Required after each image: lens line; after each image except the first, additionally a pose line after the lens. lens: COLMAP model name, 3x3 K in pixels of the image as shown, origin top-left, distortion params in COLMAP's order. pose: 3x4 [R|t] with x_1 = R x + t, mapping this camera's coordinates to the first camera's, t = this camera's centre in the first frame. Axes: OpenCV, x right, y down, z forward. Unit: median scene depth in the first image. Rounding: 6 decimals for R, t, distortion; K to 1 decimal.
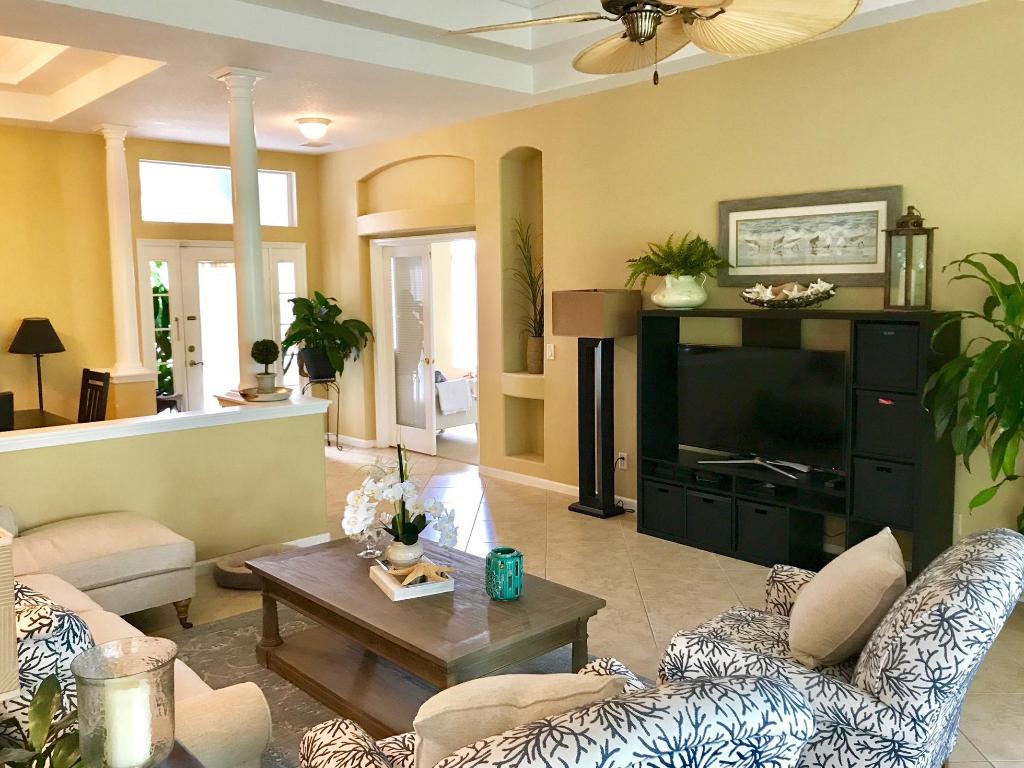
lens RADIAL K [[843.2, 0, 512.7], [0, 843.2, 387.8], [0, 0, 1]] dist [0.054367, -0.058538]
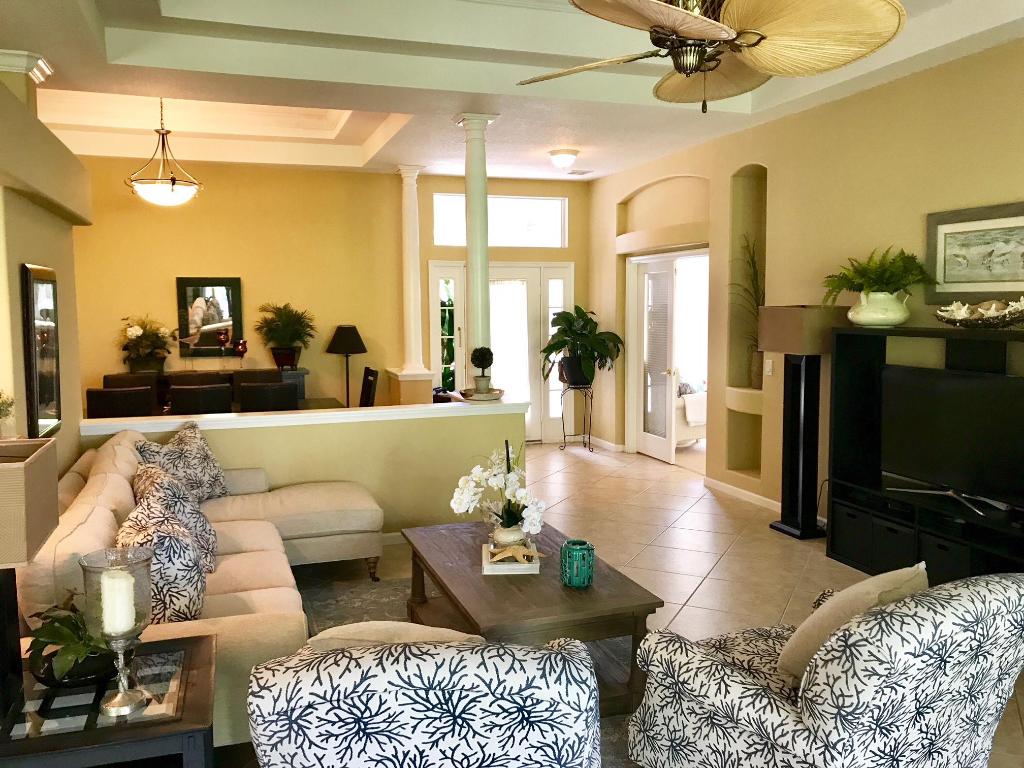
lens RADIAL K [[843.2, 0, 566.3], [0, 843.2, 390.6], [0, 0, 1]] dist [0.054367, -0.058538]
pose [[0.921648, 0.048528, -0.384981, 0.245520], [-0.053485, 0.998566, -0.002172, -0.001208], [0.384324, 0.022592, 0.922922, -0.015396]]
